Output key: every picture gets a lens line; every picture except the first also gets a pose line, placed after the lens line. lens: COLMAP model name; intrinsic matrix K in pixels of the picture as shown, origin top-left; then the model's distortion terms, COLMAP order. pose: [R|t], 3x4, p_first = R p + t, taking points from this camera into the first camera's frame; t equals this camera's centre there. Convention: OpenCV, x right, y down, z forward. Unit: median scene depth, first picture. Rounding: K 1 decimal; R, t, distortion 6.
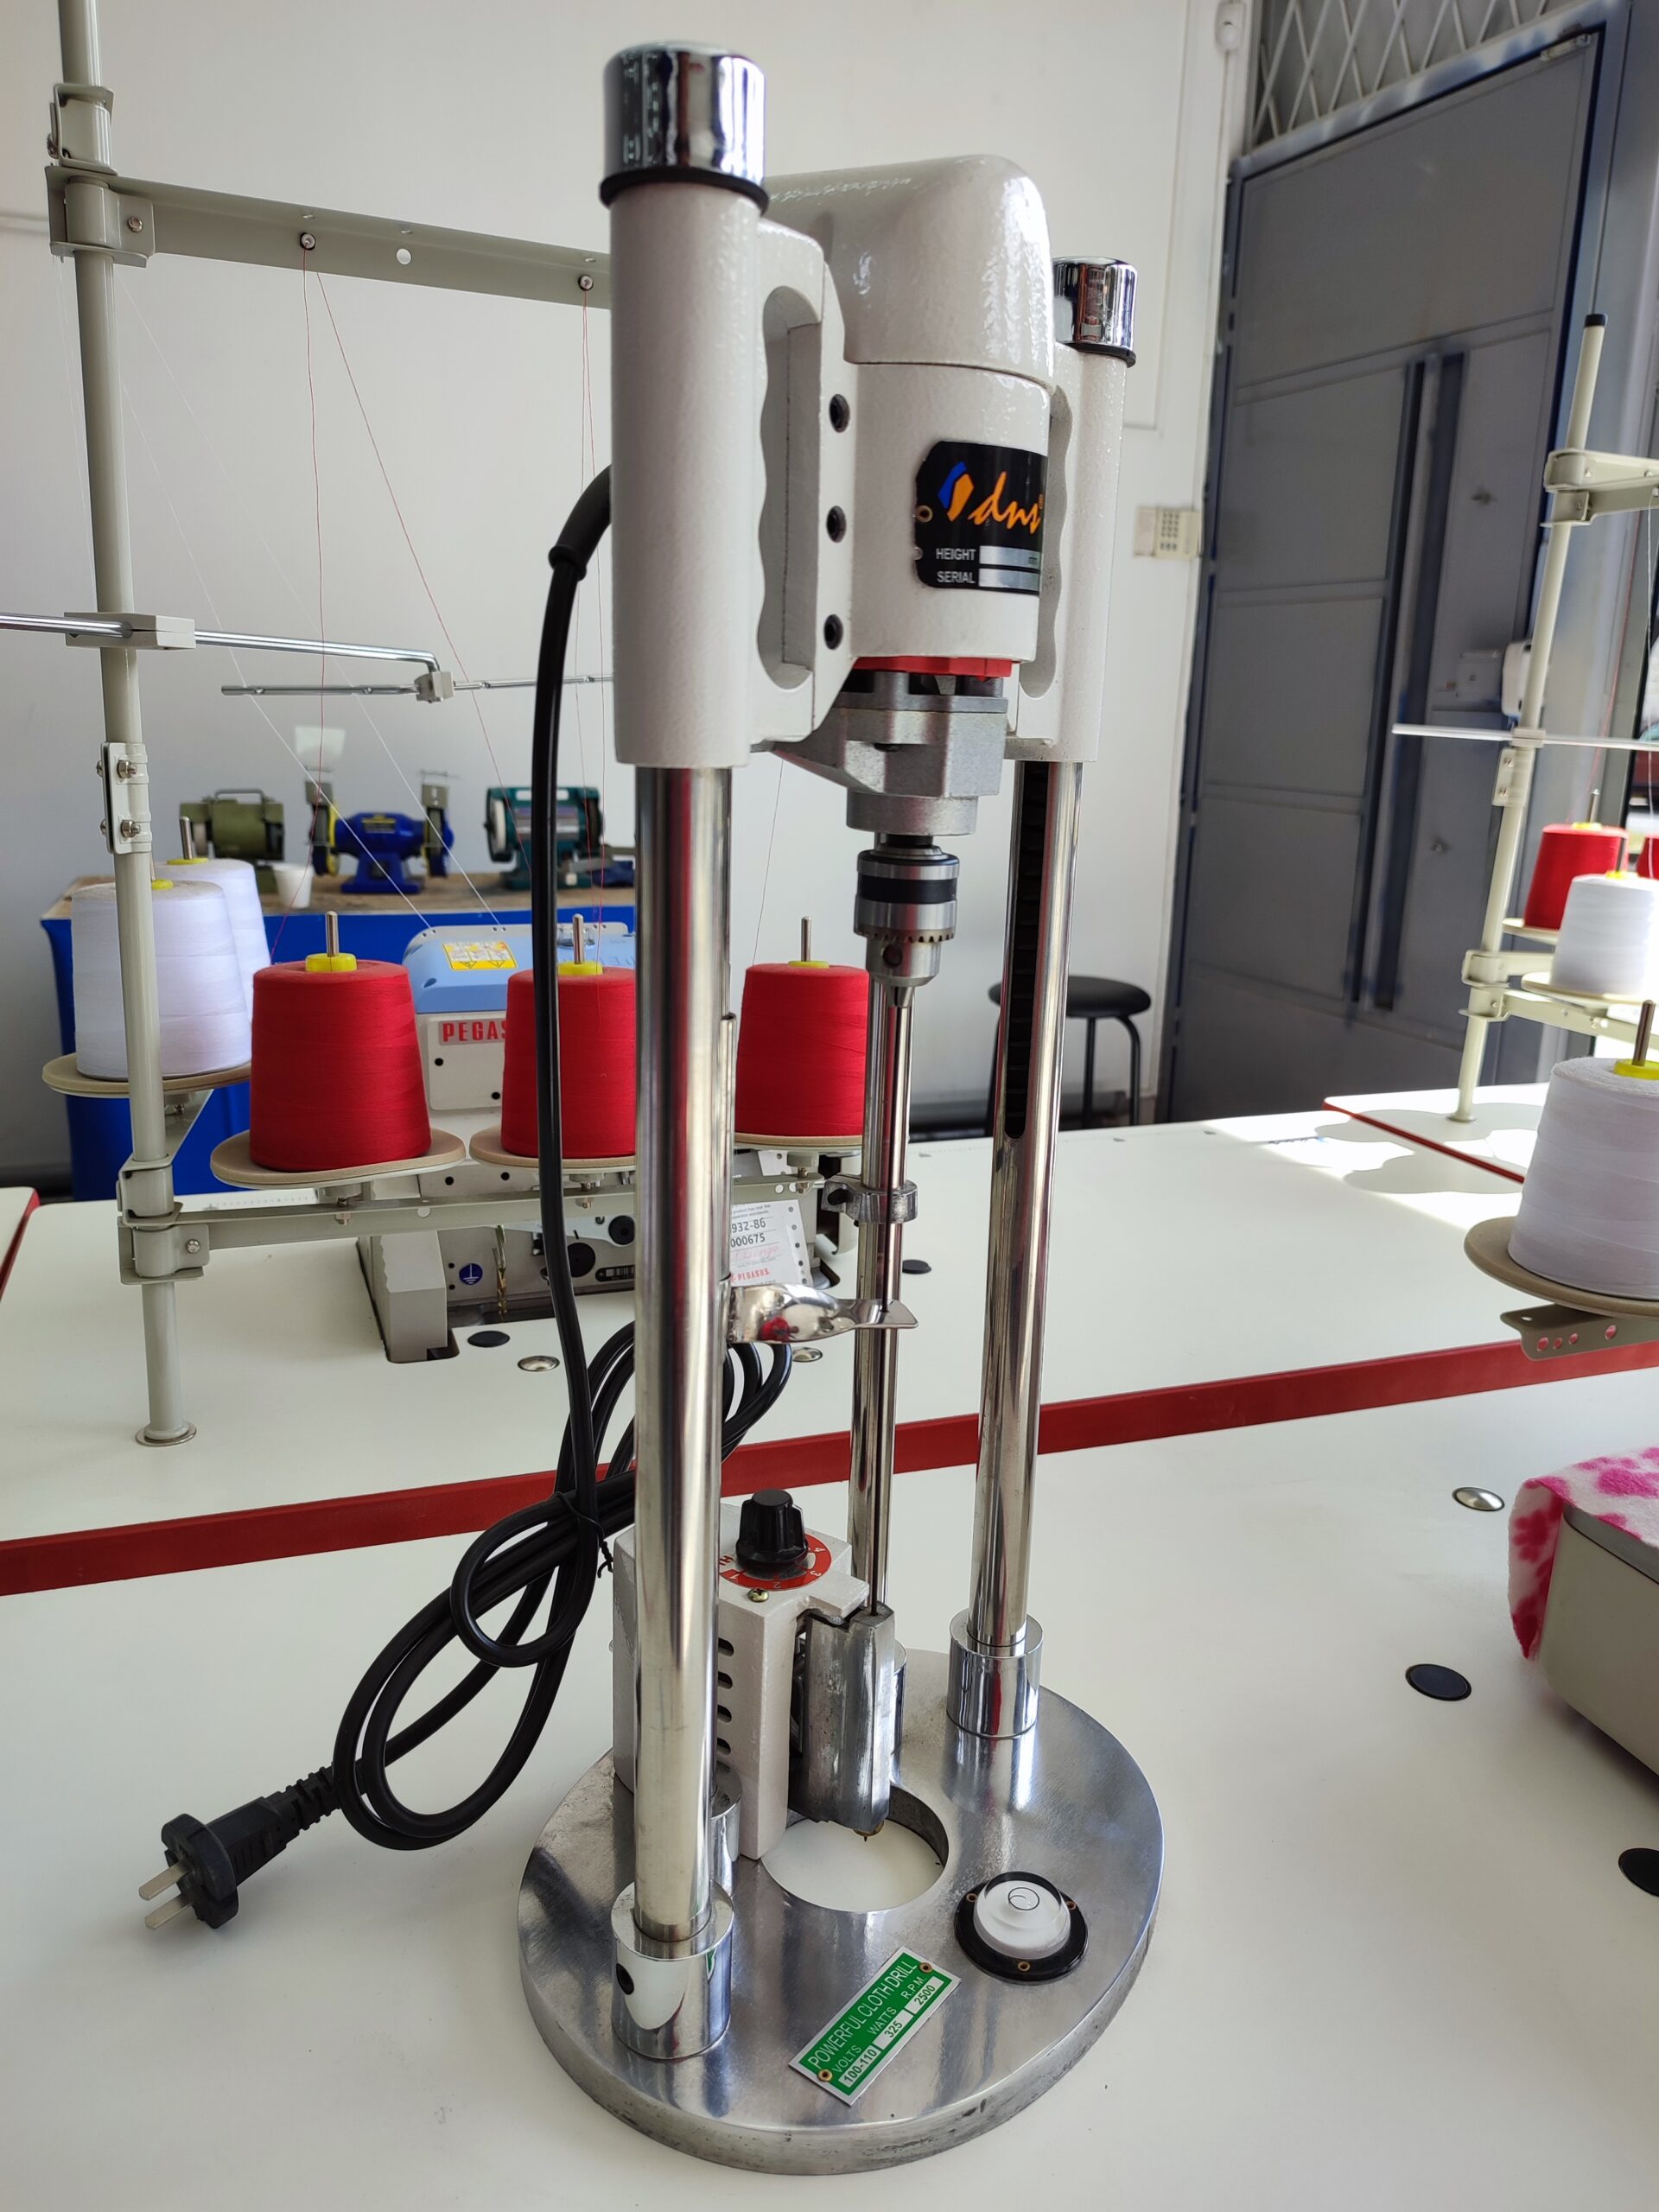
lens RADIAL K [[1616.8, 0, 822.4], [0, 1616.8, 1114.1], [0, 0, 1]] dist [0.009380, -0.014949]
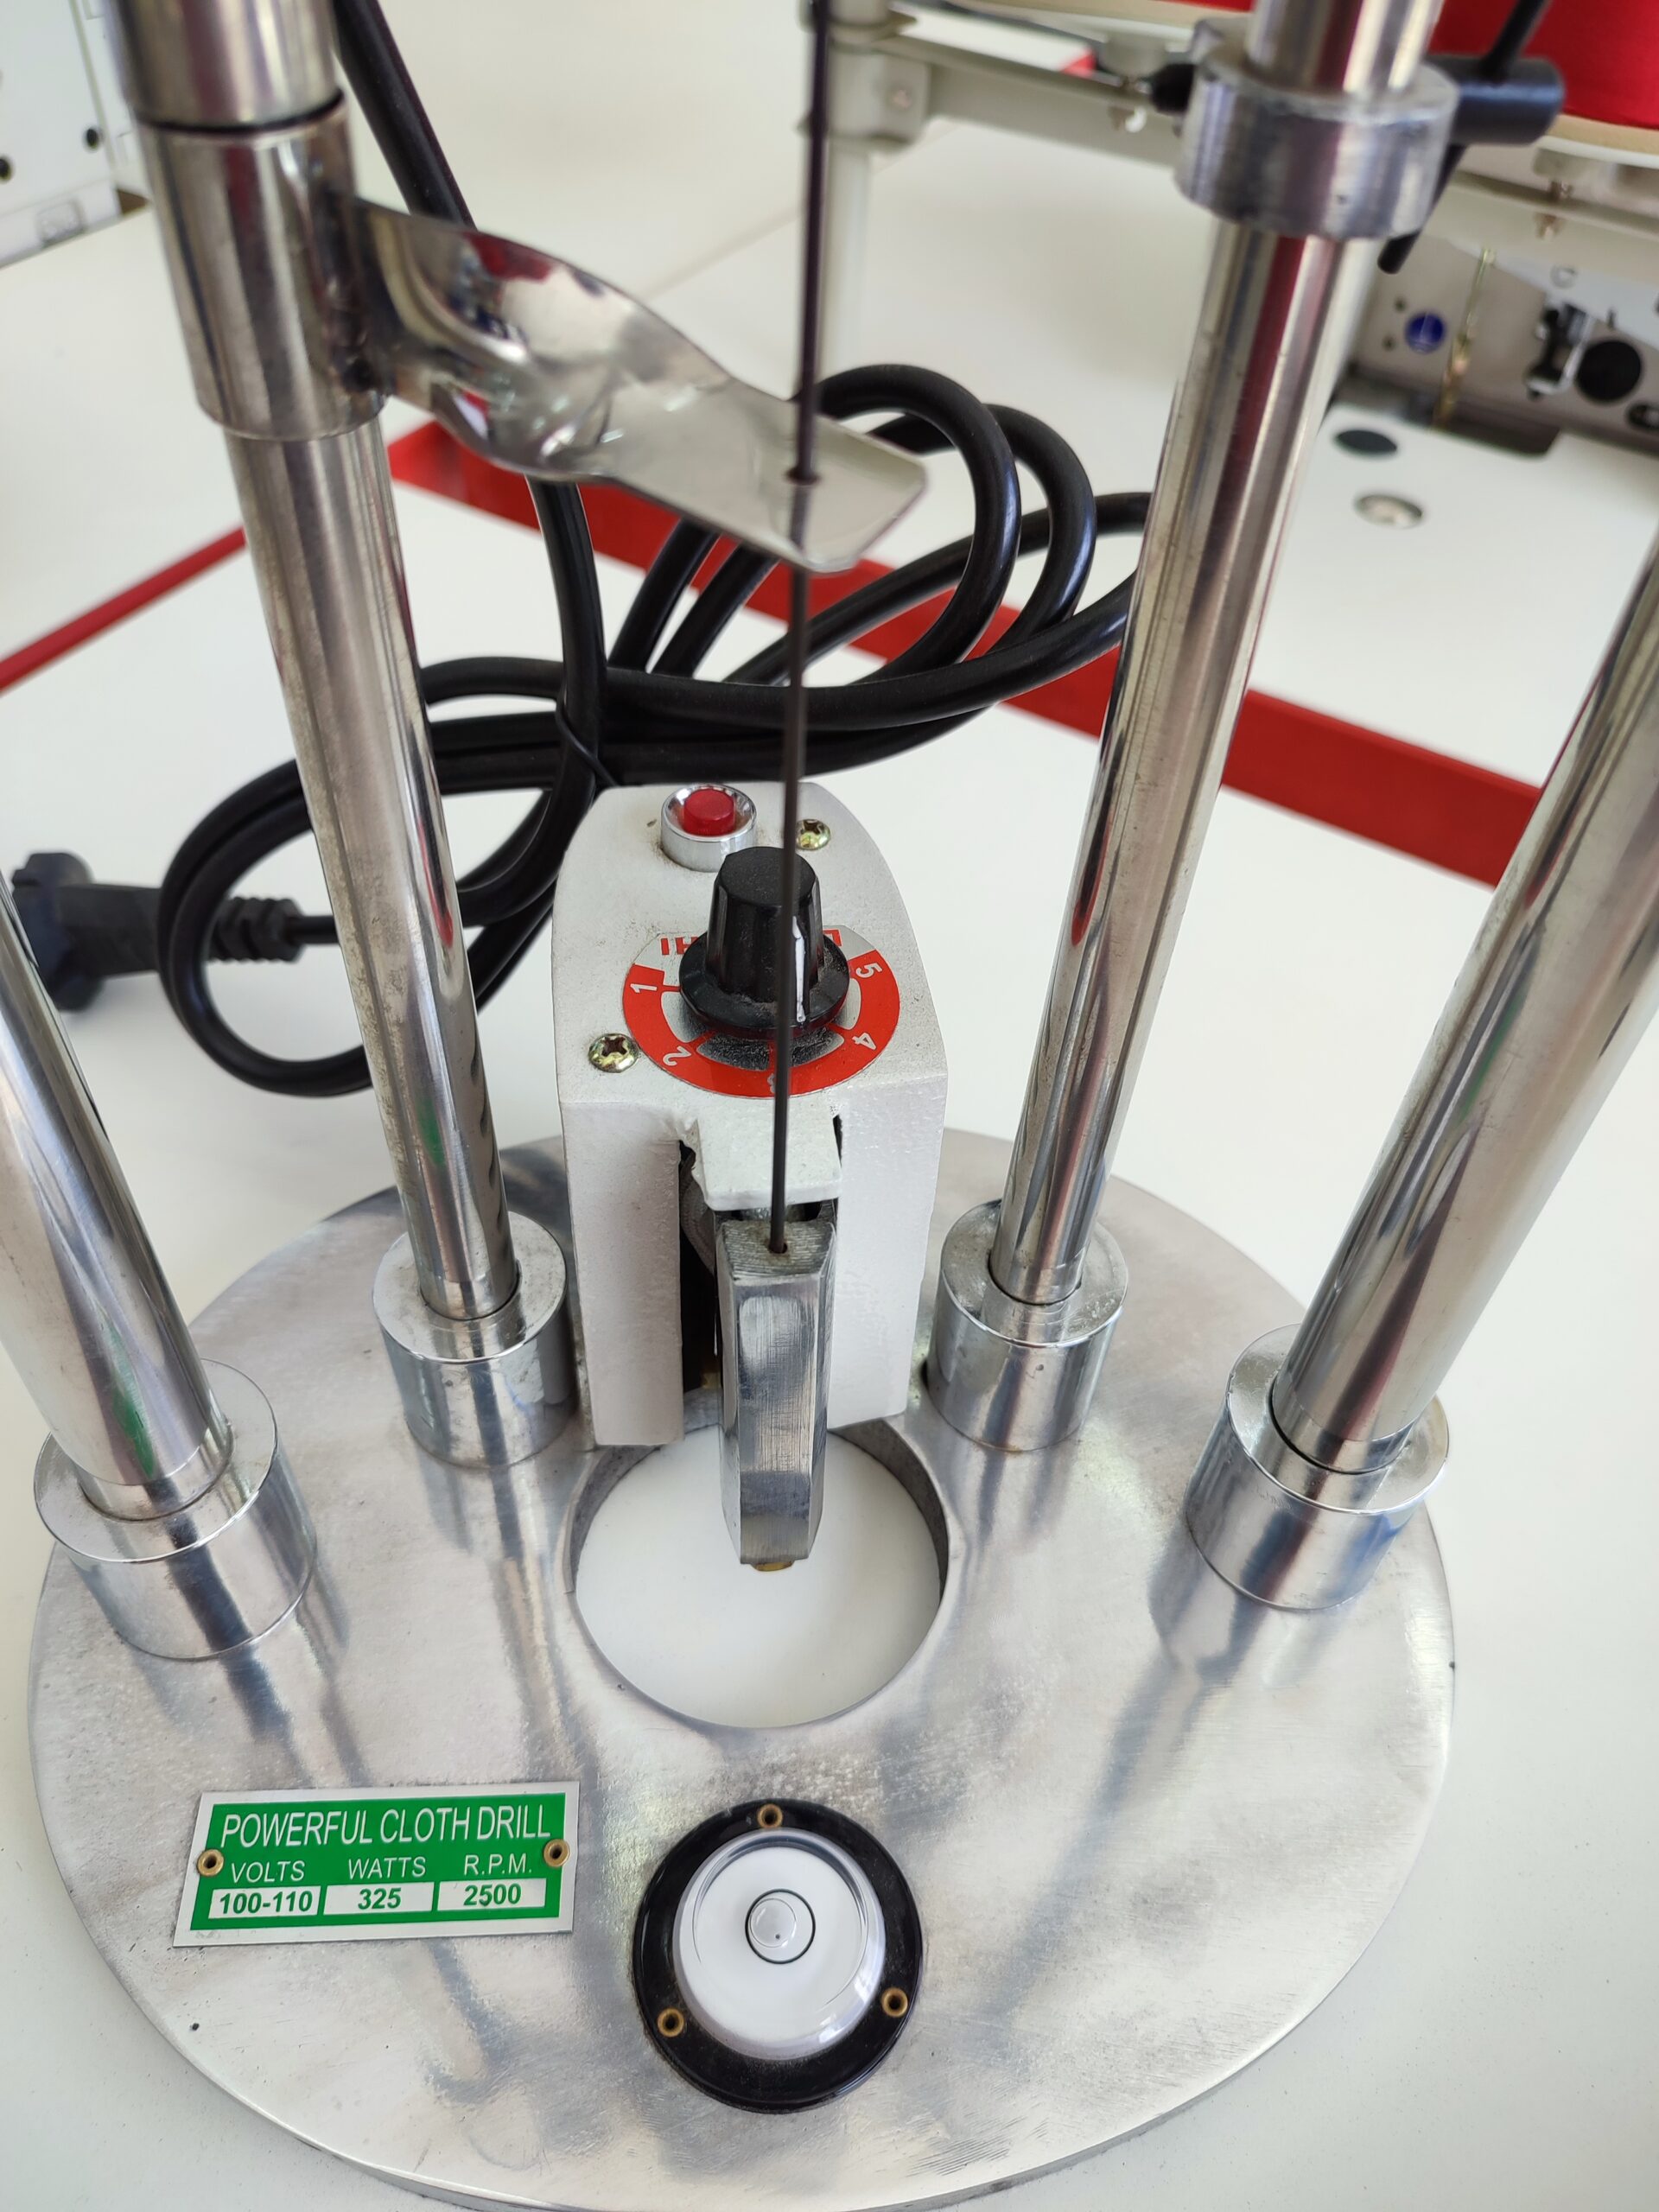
lens RADIAL K [[1616.8, 0, 853.4], [0, 1616.8, 1114.0], [0, 0, 1]] dist [0.009380, -0.014949]
pose [[0.640756, 0.568091, -0.516434, 0.262981], [-0.222655, 0.781257, 0.583149, 0.049933], [0.734749, -0.258670, 0.627083, 0.868591]]
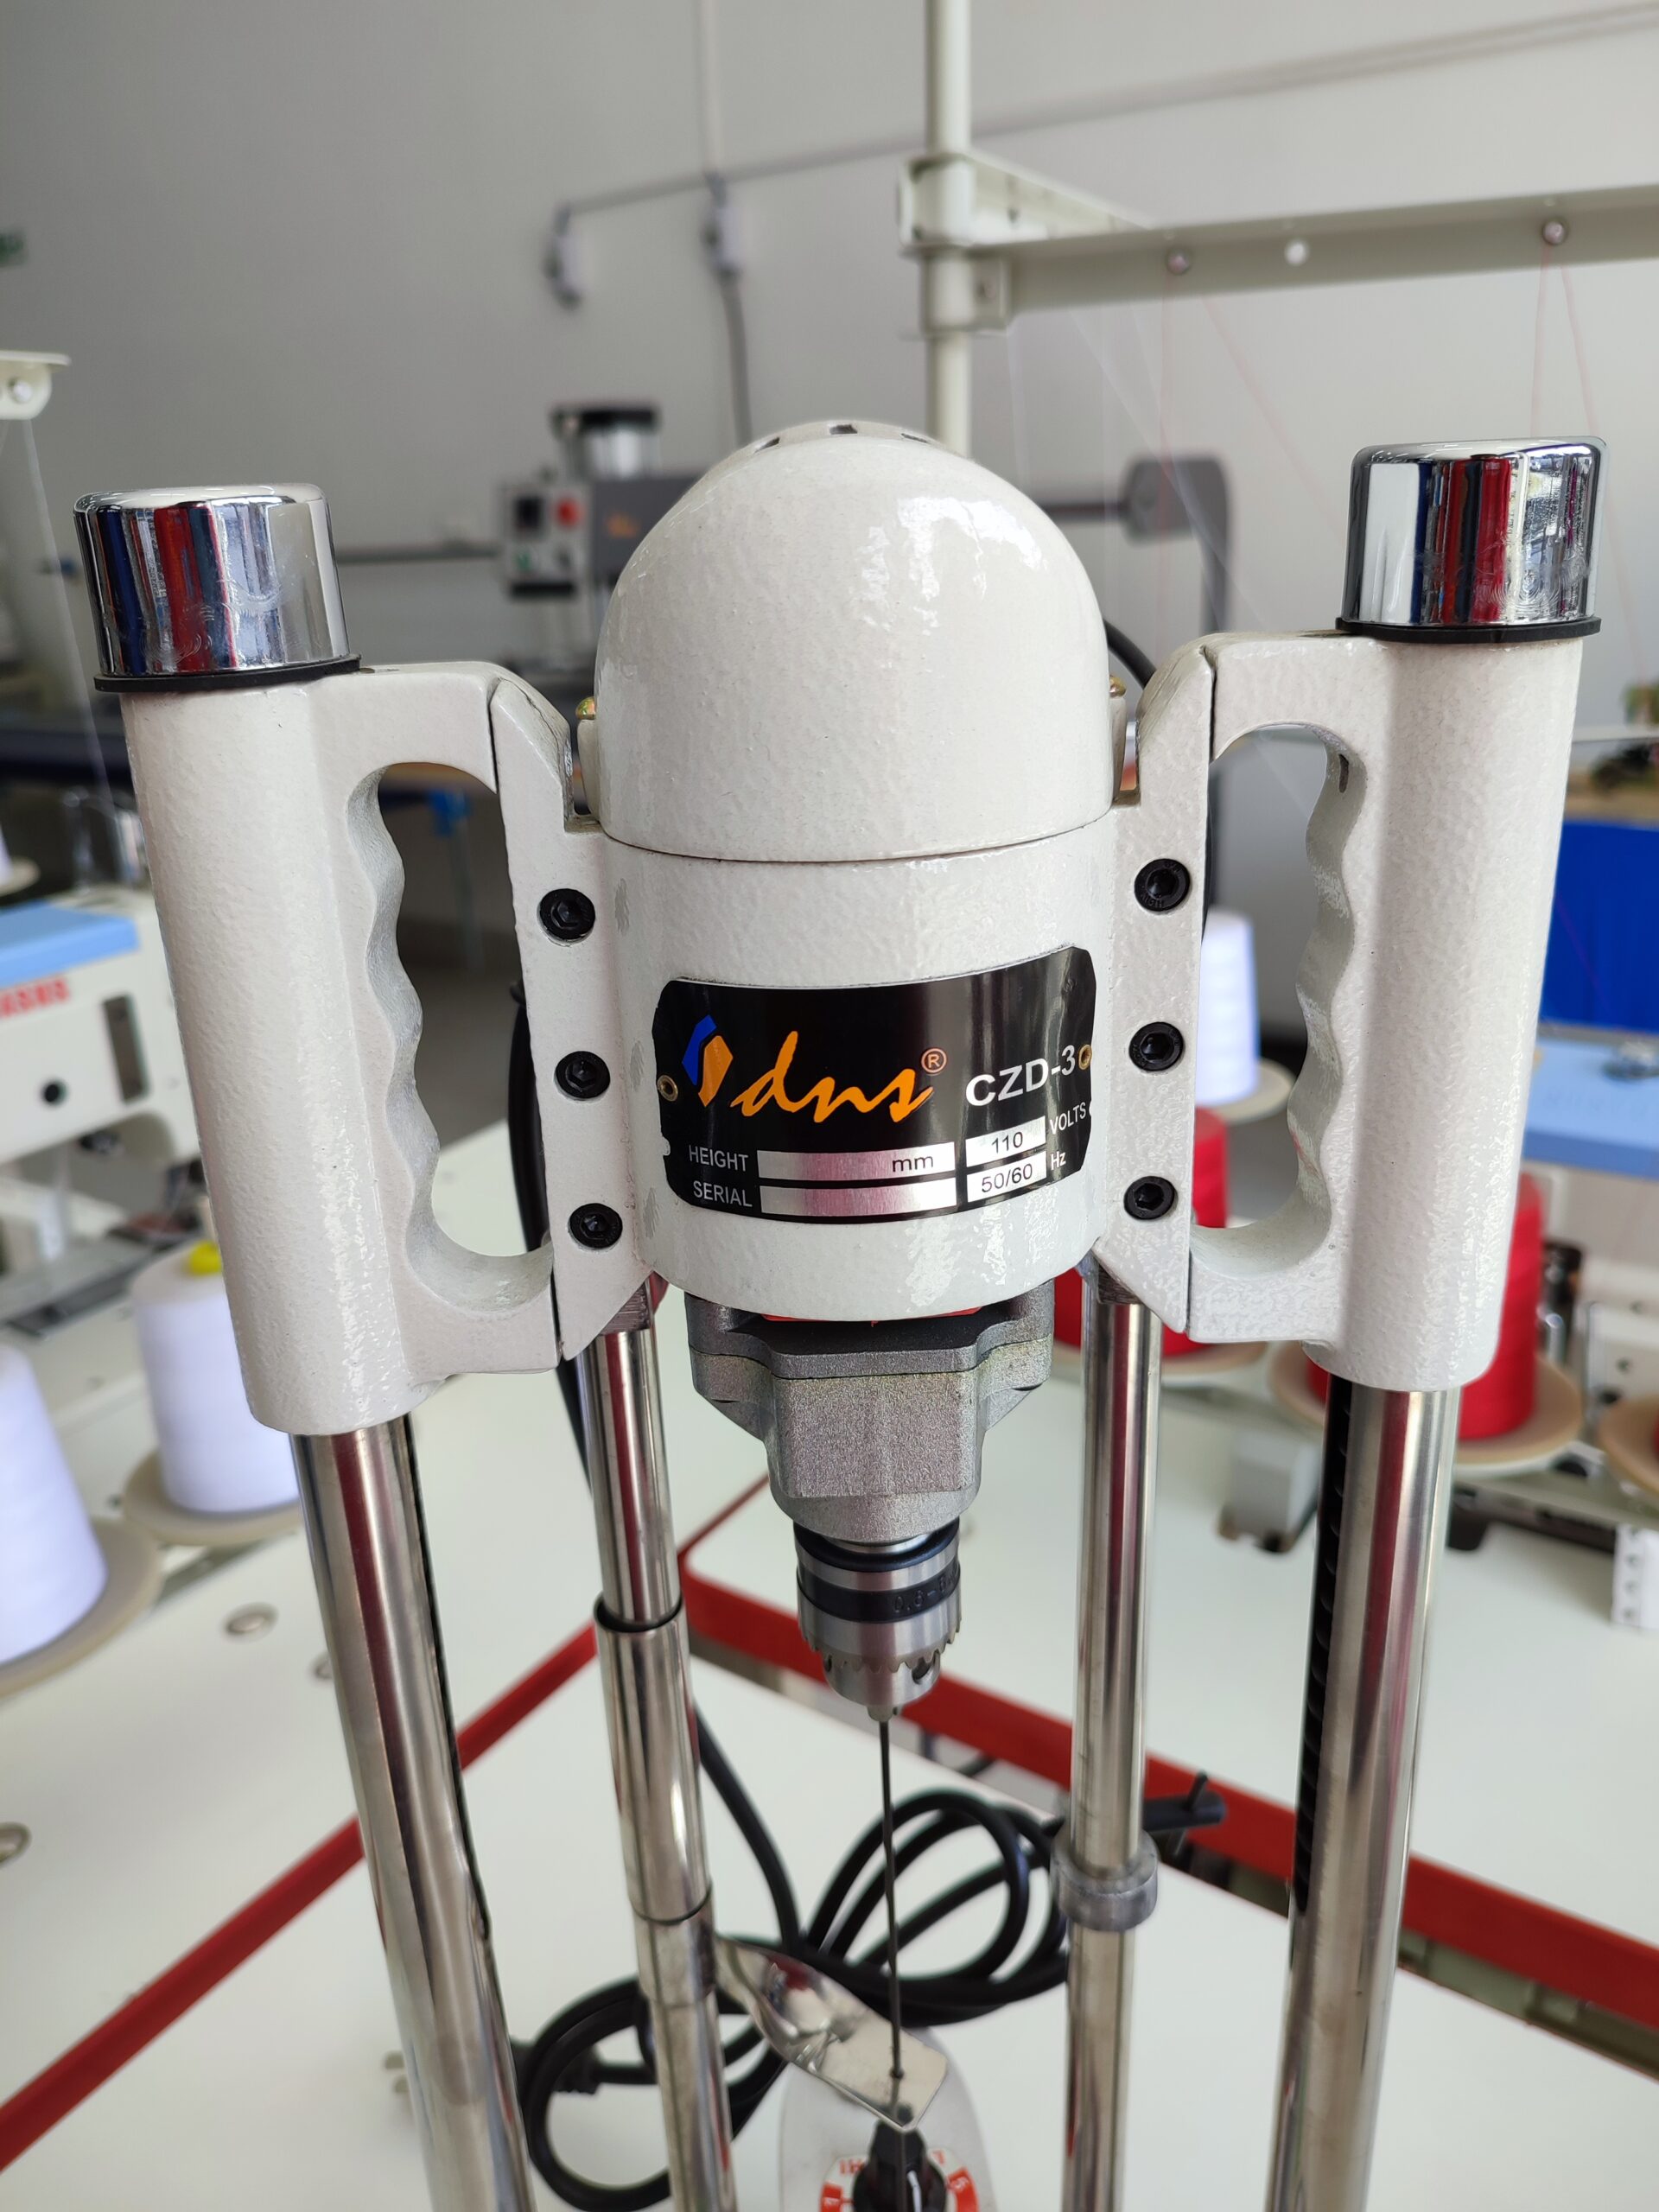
lens RADIAL K [[1616.8, 0, 835.1], [0, 1616.8, 1097.8], [0, 0, 1]] dist [0.009380, -0.014949]
pose [[0.594141, 0.235385, -0.769149, 0.482184], [-0.141677, 0.971898, 0.187993, -0.426040], [0.791785, -0.002724, 0.610794, 0.604885]]
